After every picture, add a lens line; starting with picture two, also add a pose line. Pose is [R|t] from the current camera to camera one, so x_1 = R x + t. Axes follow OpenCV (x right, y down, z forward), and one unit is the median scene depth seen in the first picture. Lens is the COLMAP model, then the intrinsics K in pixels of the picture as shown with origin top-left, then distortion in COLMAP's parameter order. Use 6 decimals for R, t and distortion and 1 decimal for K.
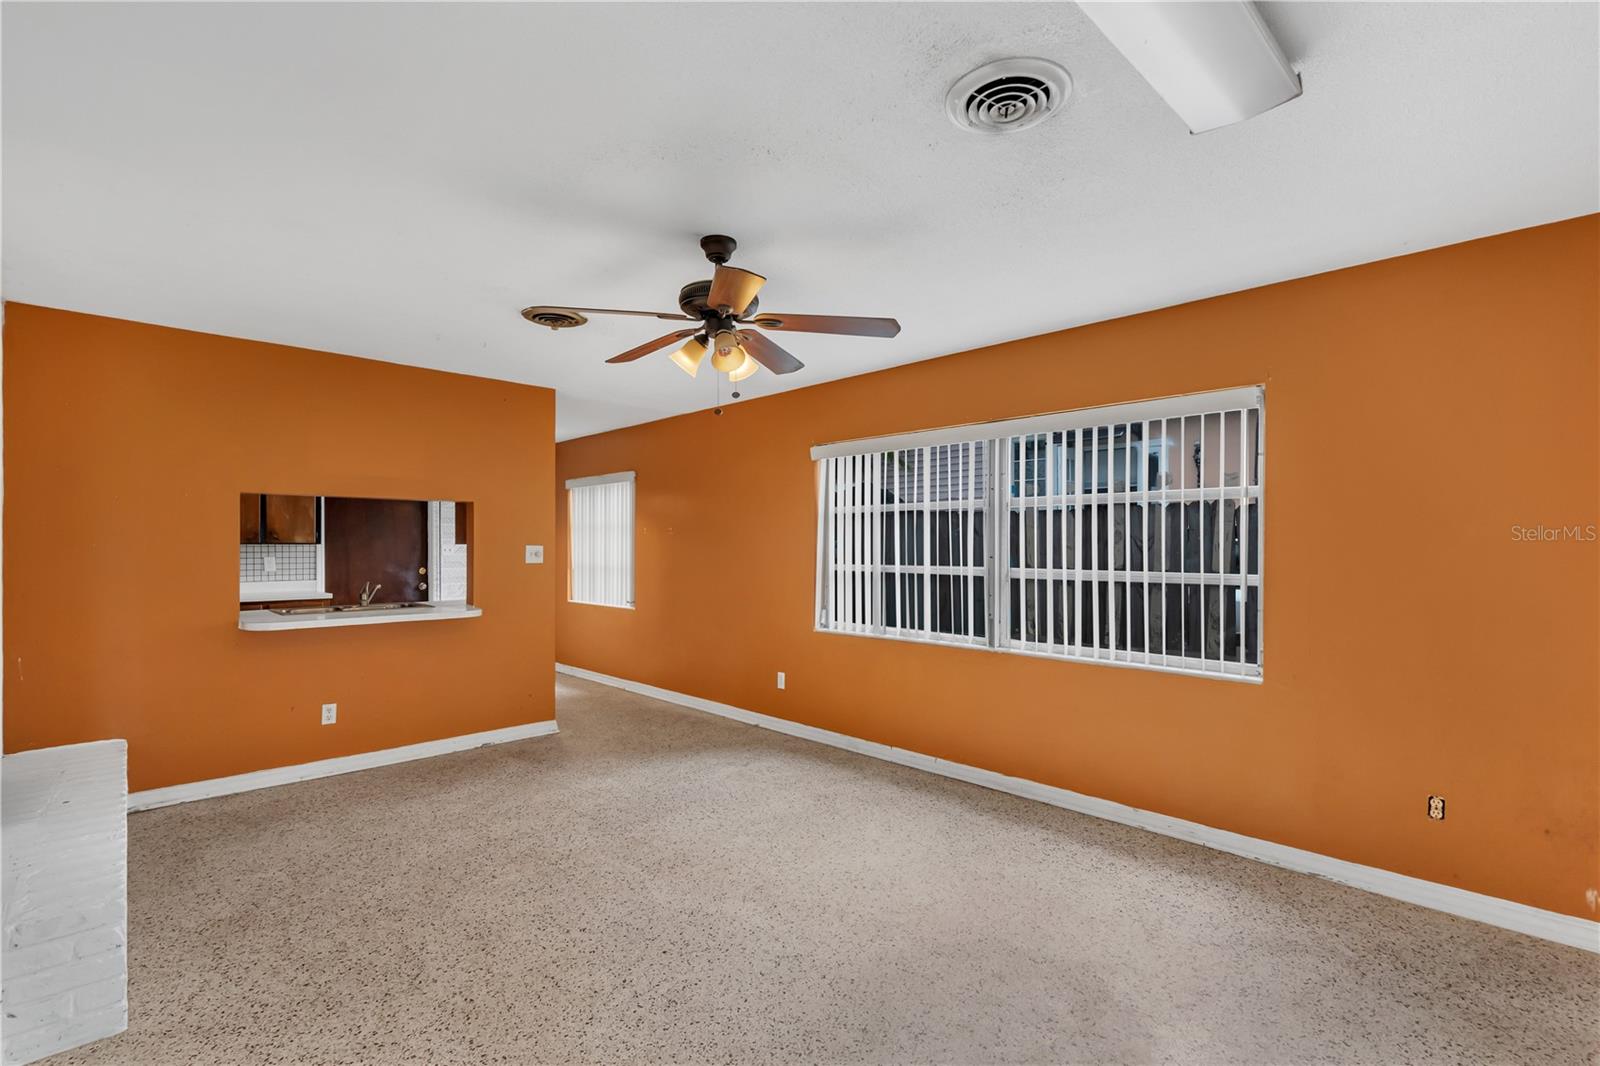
lens RADIAL K [[728.4, 0, 801.3], [0, 728.4, 538.8], [0, 0, 1]] dist [-0.008996, 0.004360]
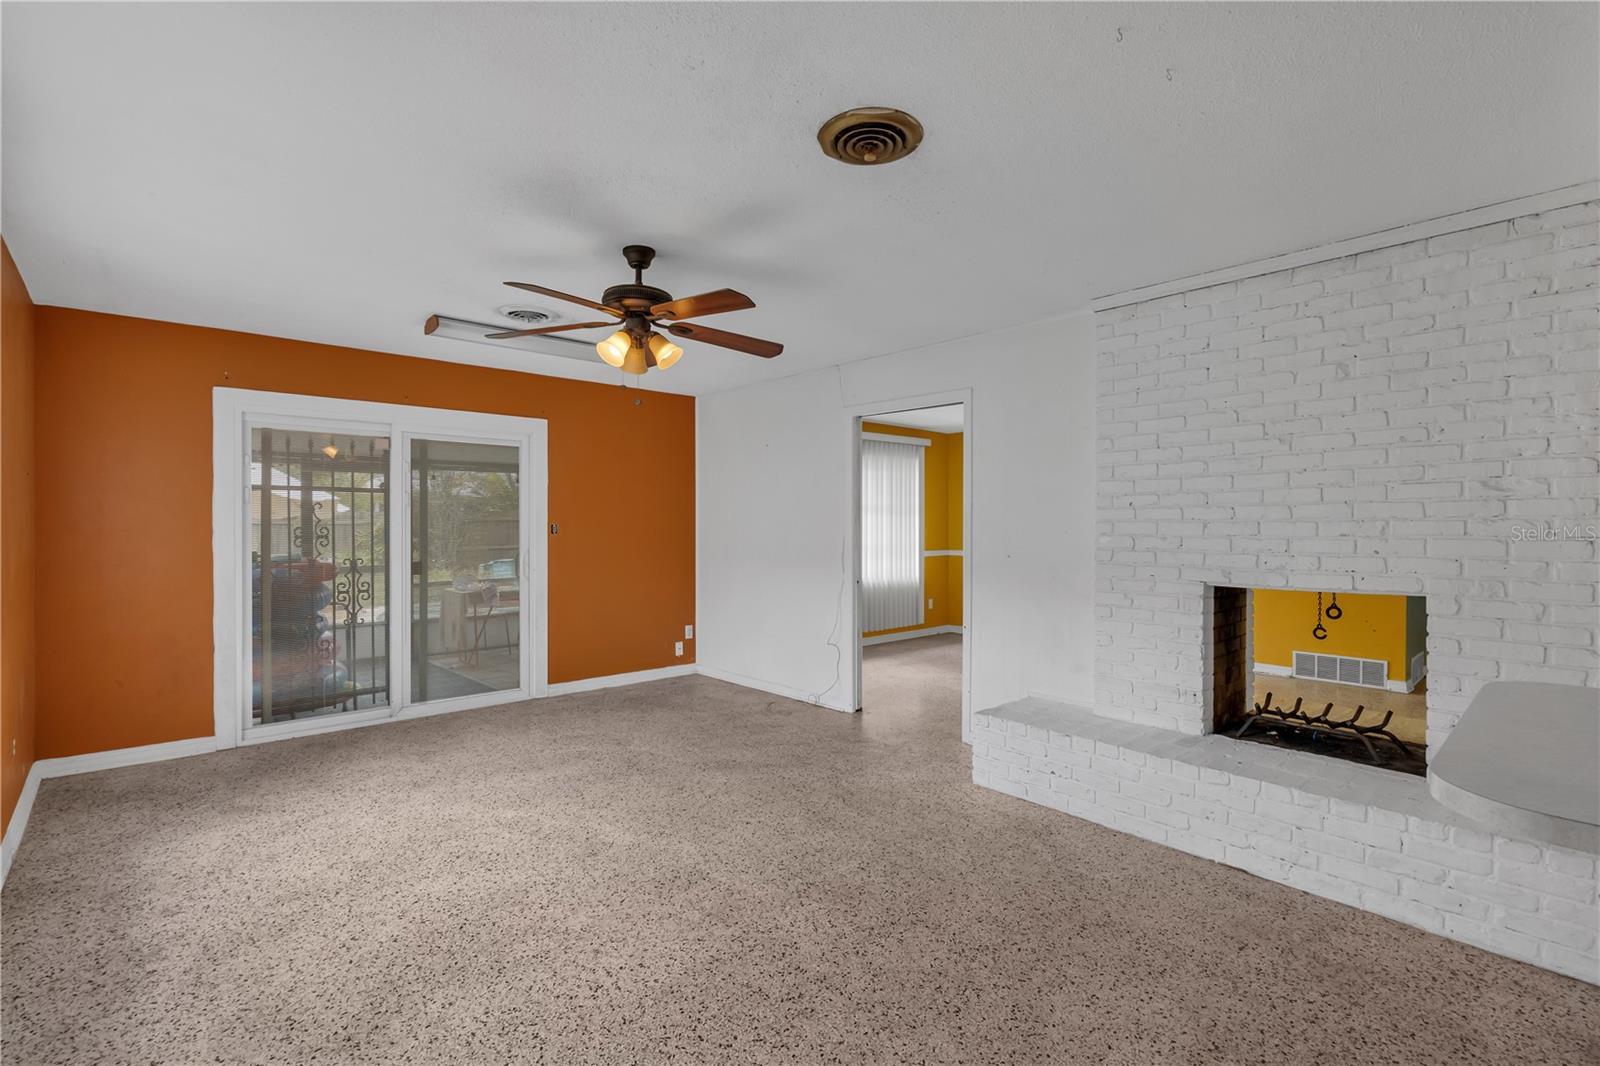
lens RADIAL K [[728.4, 0, 793.3], [0, 728.4, 526.9], [0, 0, 1]] dist [-0.008996, 0.004360]
pose [[-0.999205, -0.005680, 0.039452, -0.289752], [-0.005990, 0.999952, -0.007740, 0.019747], [-0.039406, -0.007970, -0.999191, 1.544064]]
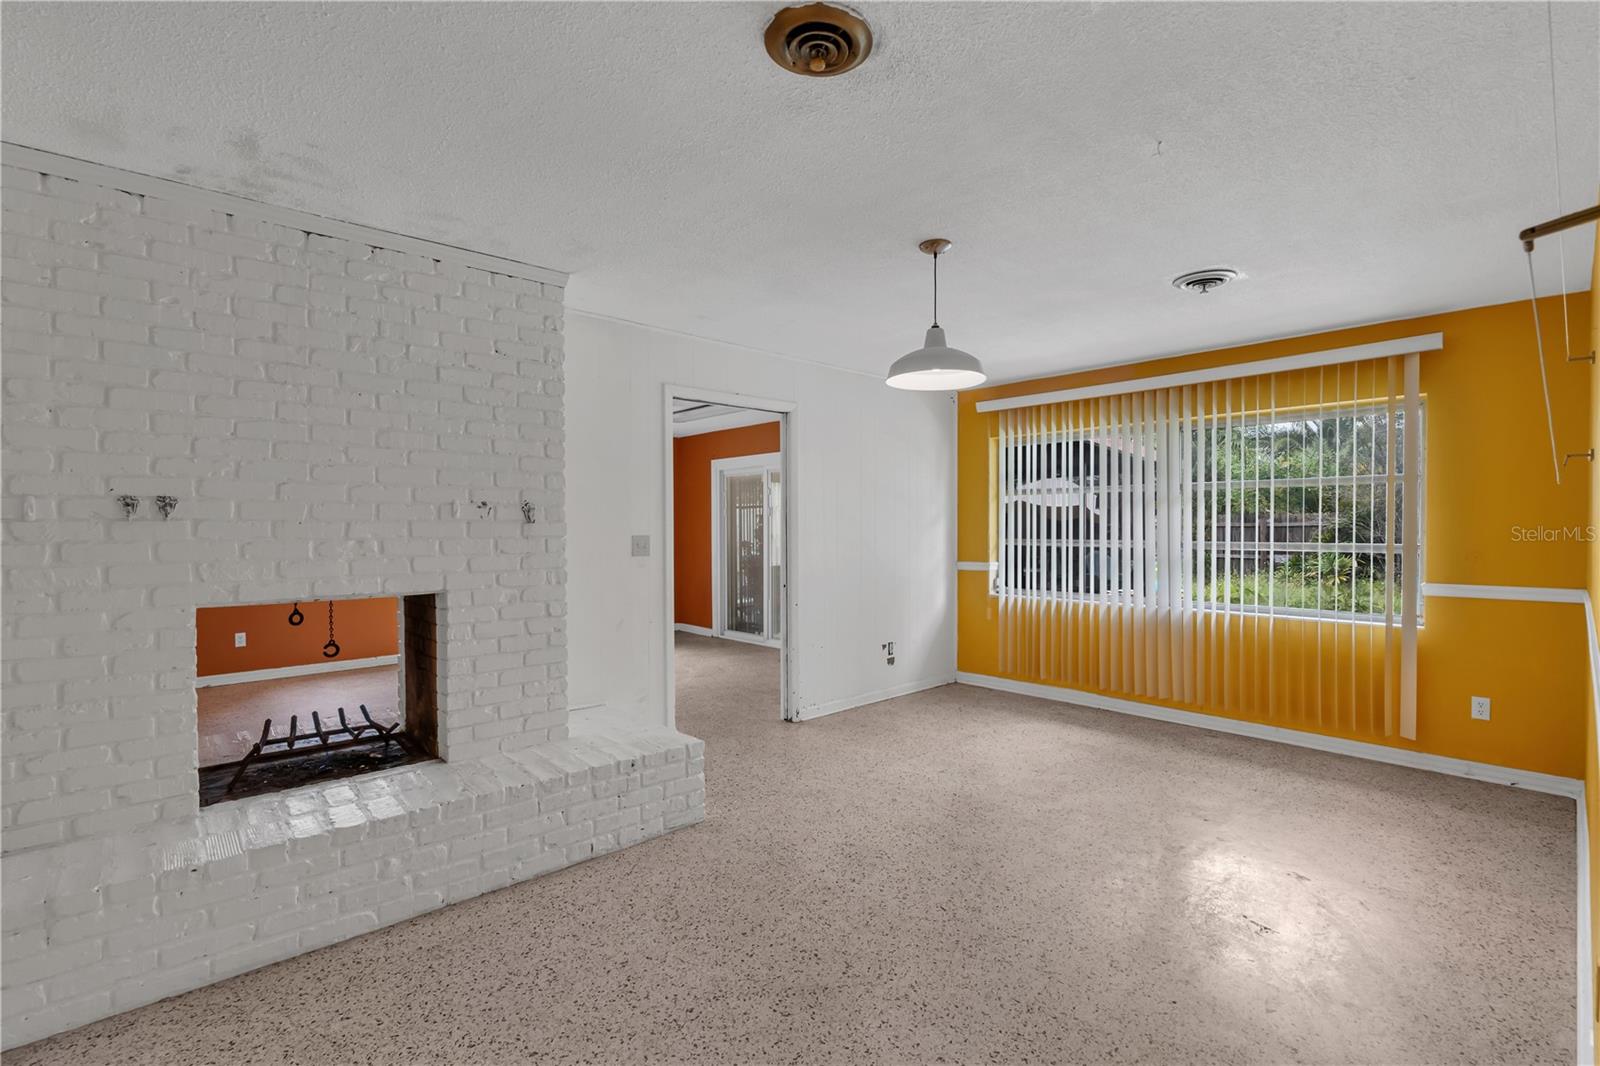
lens RADIAL K [[728.4, 0, 802.4], [0, 728.4, 536.1], [0, 0, 1]] dist [-0.008996, 0.004360]
pose [[0.019318, -0.017564, 0.999659, -1.681822], [-0.009294, 0.999799, 0.017746, -0.002651], [-0.999770, -0.009634, 0.019151, 0.101629]]
